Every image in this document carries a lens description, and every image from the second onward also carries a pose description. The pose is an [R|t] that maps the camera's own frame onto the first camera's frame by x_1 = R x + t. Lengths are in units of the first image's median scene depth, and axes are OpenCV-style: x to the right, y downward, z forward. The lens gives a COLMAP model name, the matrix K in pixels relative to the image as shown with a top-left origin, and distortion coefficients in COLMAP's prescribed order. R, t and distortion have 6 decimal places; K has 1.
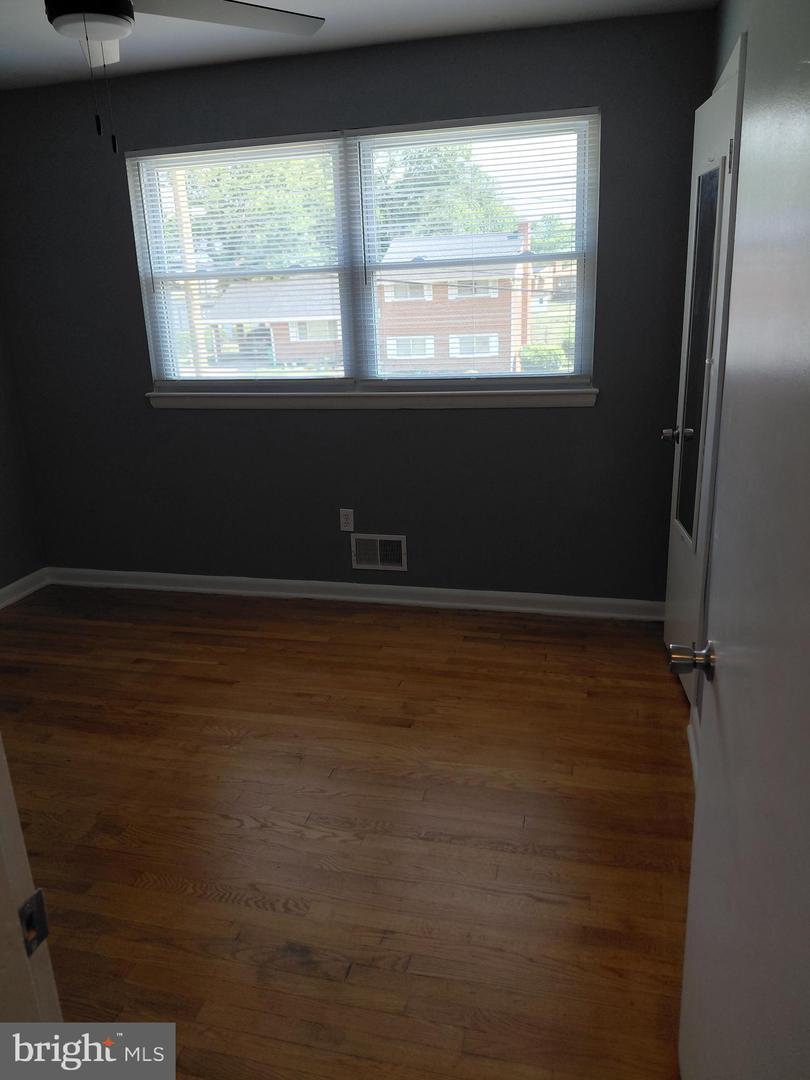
lens RADIAL K [[796.3, 0, 400.6], [0, 796.3, 536.1], [0, 0, 1]] dist [0.060999, -0.000245]
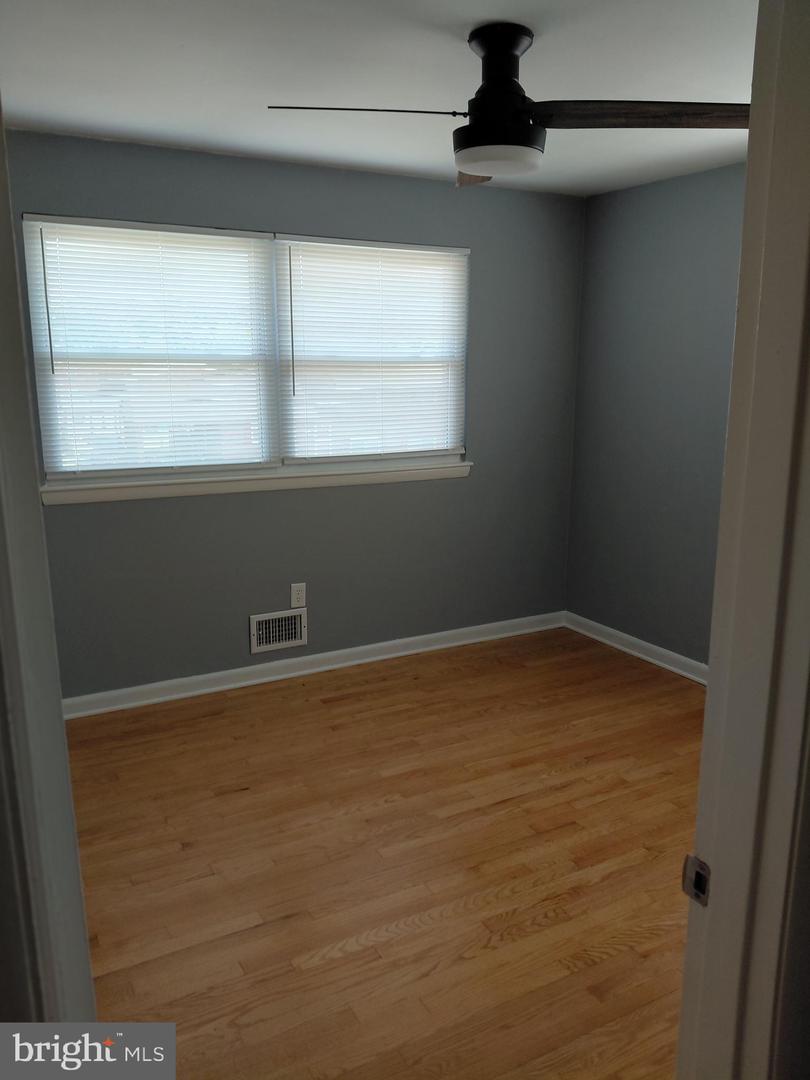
lens RADIAL K [[796.3, 0, 403.2], [0, 796.3, 534.5], [0, 0, 1]] dist [0.060999, -0.000245]
pose [[0.745439, -0.091685, 0.660238, -0.615801], [0.168989, 0.984130, -0.054132, -0.019084], [-0.644797, 0.151925, 0.749103, 0.132323]]
